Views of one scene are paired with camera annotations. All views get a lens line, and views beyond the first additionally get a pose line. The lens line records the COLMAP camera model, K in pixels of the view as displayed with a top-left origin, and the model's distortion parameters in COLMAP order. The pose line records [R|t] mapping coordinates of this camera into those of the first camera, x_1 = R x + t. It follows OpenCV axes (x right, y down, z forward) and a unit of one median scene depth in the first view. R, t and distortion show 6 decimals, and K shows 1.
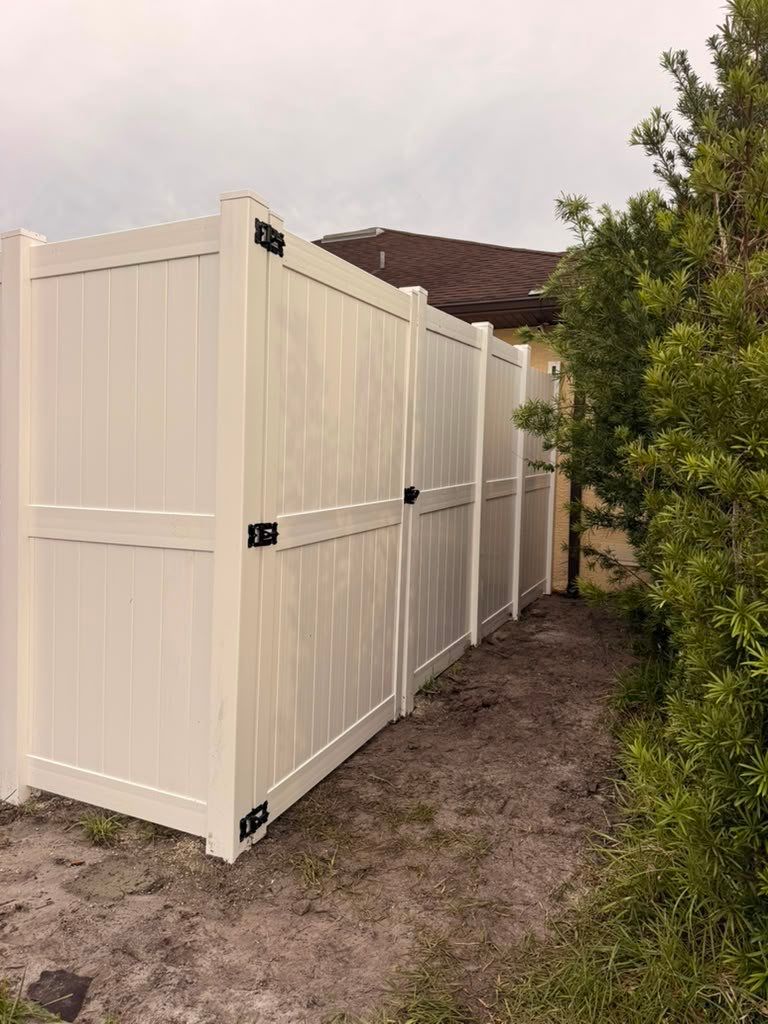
lens RADIAL K [[719.1, 0, 380.9], [0, 719.1, 518.9], [0, 0, 1]] dist [0.016921, -0.024317]
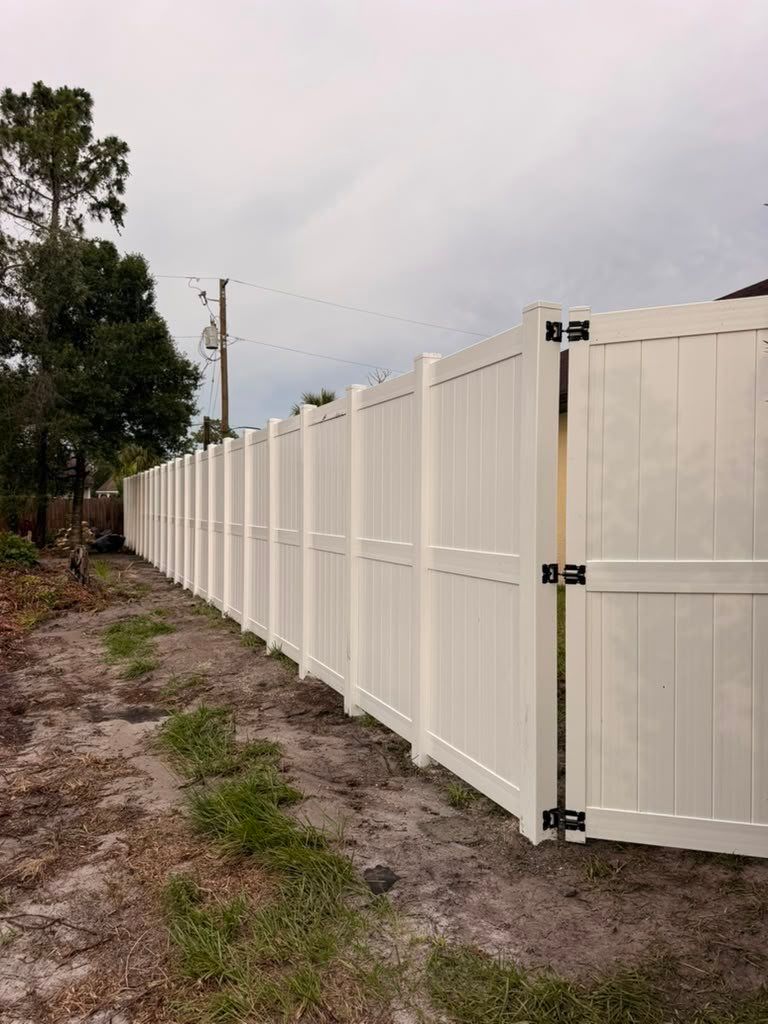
lens RADIAL K [[719.1, 0, 383.4], [0, 719.1, 515.6], [0, 0, 1]] dist [0.016921, -0.024317]
pose [[0.750953, -0.016768, -0.660143, 0.414481], [-0.027819, 0.997987, -0.056995, 0.002245], [0.659769, 0.061165, 0.748975, -0.108121]]
